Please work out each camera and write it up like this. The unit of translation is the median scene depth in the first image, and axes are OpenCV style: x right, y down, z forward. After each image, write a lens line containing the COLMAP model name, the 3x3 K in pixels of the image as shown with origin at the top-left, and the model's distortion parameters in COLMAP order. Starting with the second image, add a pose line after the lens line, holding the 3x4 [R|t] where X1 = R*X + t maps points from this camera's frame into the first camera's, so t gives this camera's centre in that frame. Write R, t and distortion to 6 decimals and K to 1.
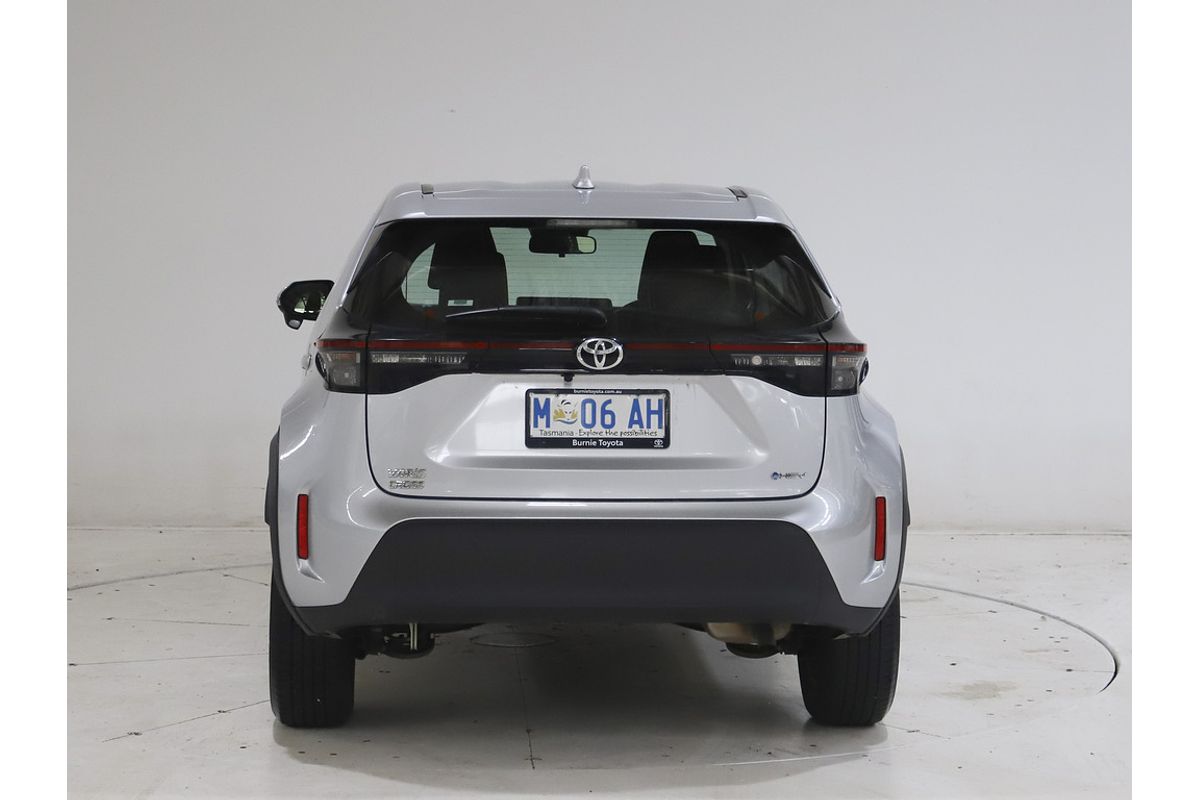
lens RADIAL K [[1762.7, 0, 600.0], [0, 1762.7, 396.9], [0, 0, 1]] dist [0.000122, 0.000000]
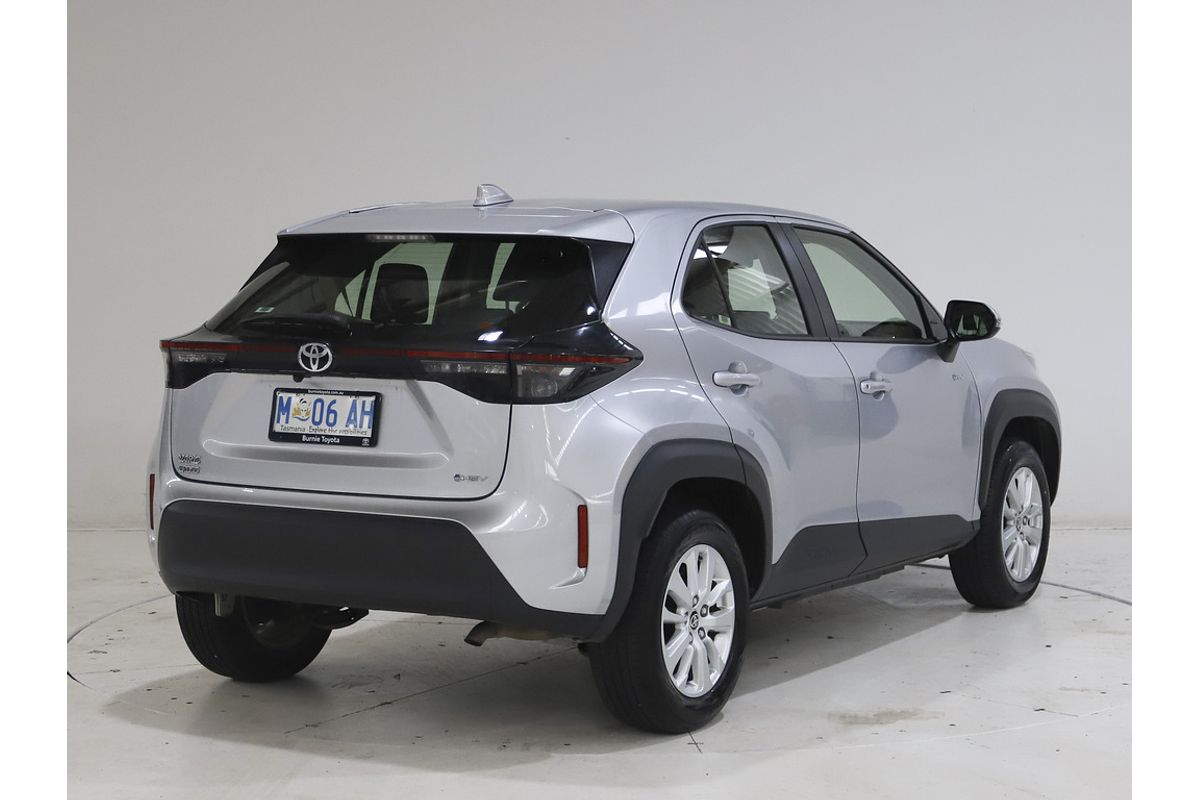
lens RADIAL K [[1869.4, 0, 600.2], [0, 1869.4, 397.4], [0, 0, 1]] dist [-0.376665, 0.000000]
pose [[0.917734, 0.031006, -0.395984, 0.607894], [-0.037334, 0.999269, -0.008282, 0.003327], [0.395437, 0.022385, 0.918220, 0.017008]]
